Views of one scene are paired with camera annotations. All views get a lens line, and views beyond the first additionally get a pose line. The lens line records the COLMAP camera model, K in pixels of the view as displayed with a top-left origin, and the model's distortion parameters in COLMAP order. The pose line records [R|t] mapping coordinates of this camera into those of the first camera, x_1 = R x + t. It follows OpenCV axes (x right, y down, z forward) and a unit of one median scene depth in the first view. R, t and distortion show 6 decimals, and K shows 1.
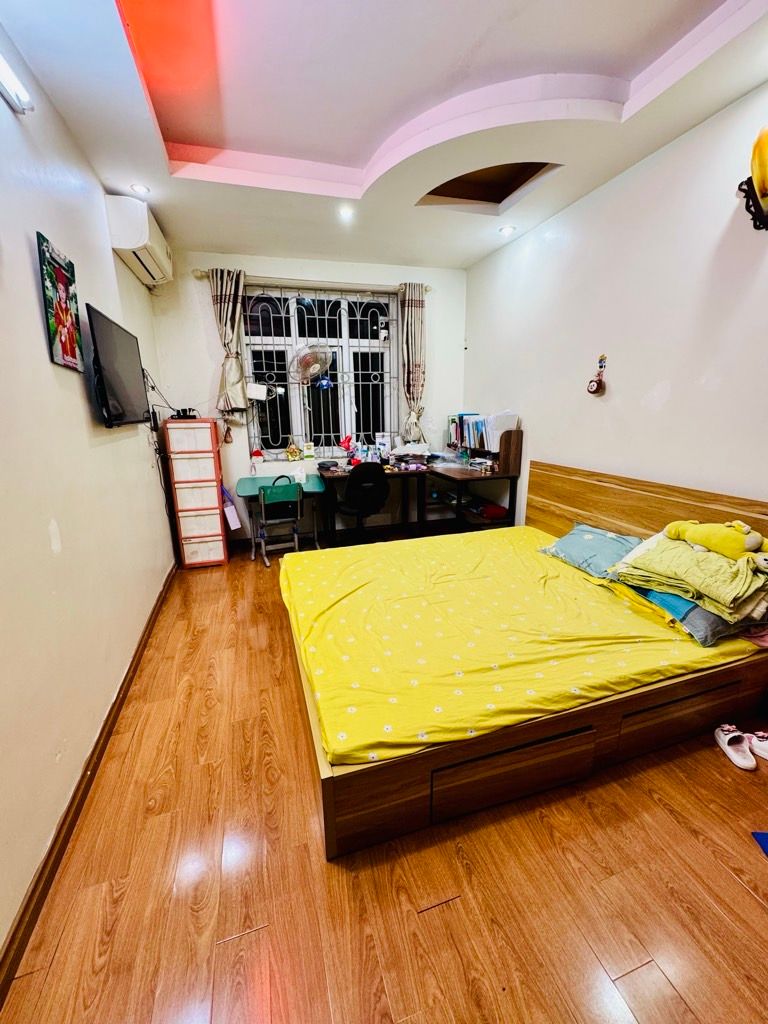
lens RADIAL K [[408.7, 0, 382.5], [0, 408.7, 511.1], [0, 0, 1]] dist [-0.002854, 0.000574]
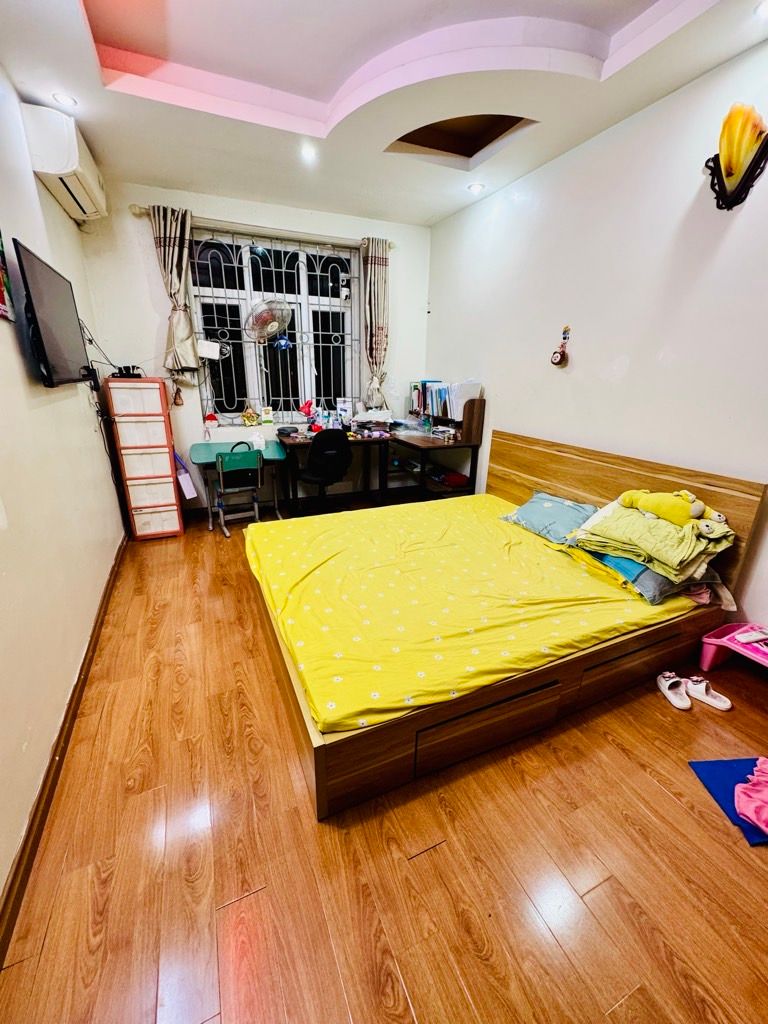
lens RADIAL K [[408.7, 0, 383.1], [0, 408.7, 511.6], [0, 0, 1]] dist [-0.002854, 0.000574]
pose [[0.992825, -0.008625, 0.119266, -0.031642], [-0.001436, 0.996463, 0.084016, -0.005542], [-0.119568, -0.083584, 0.989301, 0.006860]]
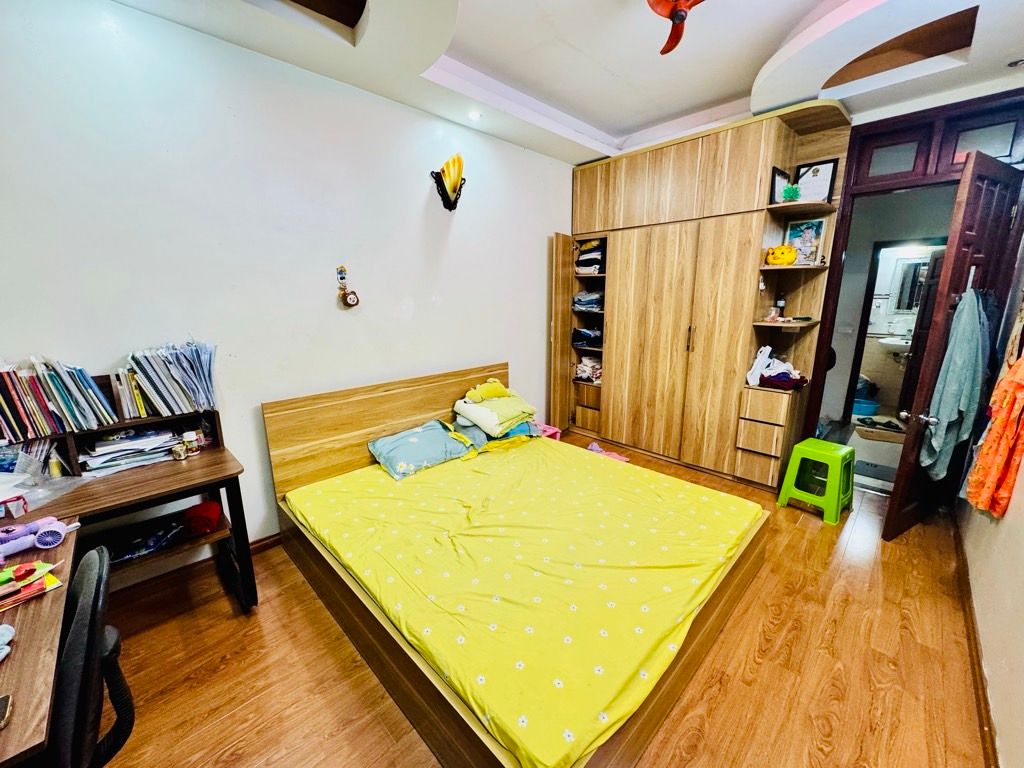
lens RADIAL K [[408.7, 0, 510.8], [0, 408.7, 385.2], [0, 0, 1]] dist [-0.002854, 0.000574]
pose [[-0.459492, -0.174670, 0.870837, -0.384697], [0.230731, 0.923336, 0.306943, -0.252667], [-0.857689, 0.341967, -0.383964, 0.861880]]
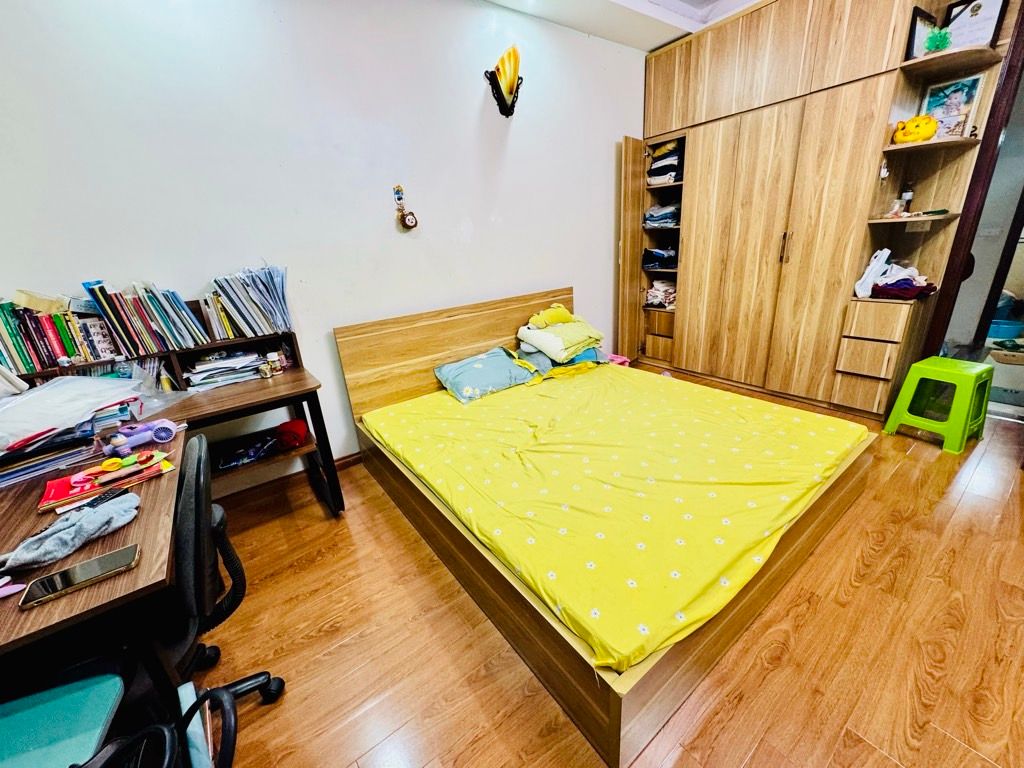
lens RADIAL K [[408.7, 0, 510.4], [0, 408.7, 385.1], [0, 0, 1]] dist [-0.002854, 0.000574]
pose [[-0.326221, -0.281682, 0.902350, -0.371537], [0.303542, 0.872805, 0.382196, -0.205642], [-0.895233, 0.398581, -0.199225, 0.872569]]
